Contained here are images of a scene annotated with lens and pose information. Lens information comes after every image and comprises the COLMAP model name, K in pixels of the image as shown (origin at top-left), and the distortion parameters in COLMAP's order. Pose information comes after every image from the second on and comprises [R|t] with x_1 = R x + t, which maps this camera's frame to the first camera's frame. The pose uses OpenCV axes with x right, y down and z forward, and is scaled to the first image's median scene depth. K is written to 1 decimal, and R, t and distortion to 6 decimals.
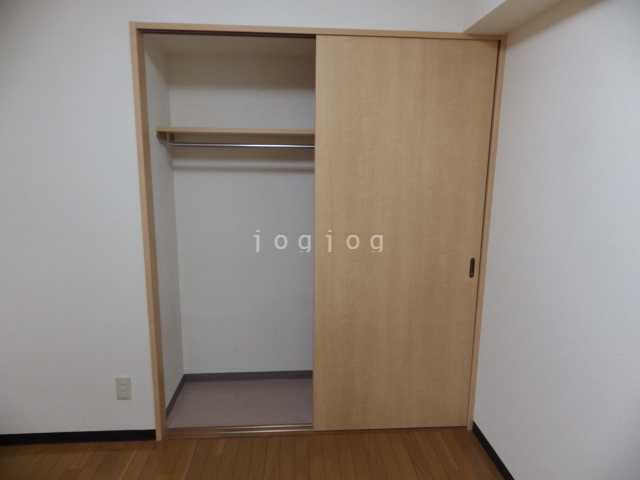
lens RADIAL K [[427.9, 0, 320.9], [0, 427.9, 242.3], [0, 0, 1]] dist [0.024350, 0.000435]
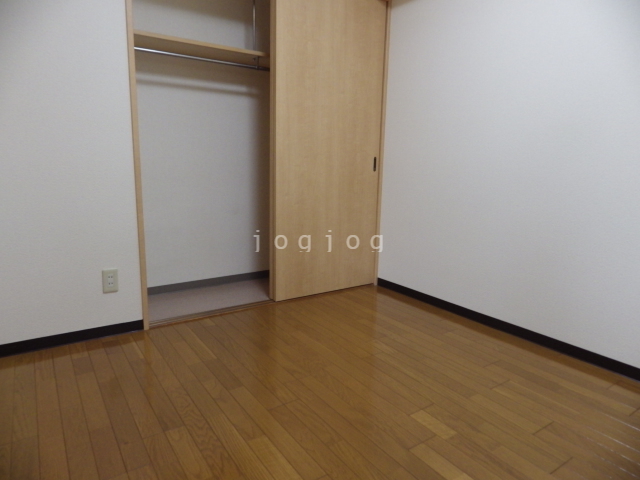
lens RADIAL K [[427.9, 0, 320.2], [0, 427.9, 237.8], [0, 0, 1]] dist [0.024350, 0.000435]
pose [[0.864044, -0.083574, 0.496431, -0.529424], [0.084744, 0.996198, 0.020213, 0.260300], [-0.496232, 0.024605, 0.867841, -0.129875]]
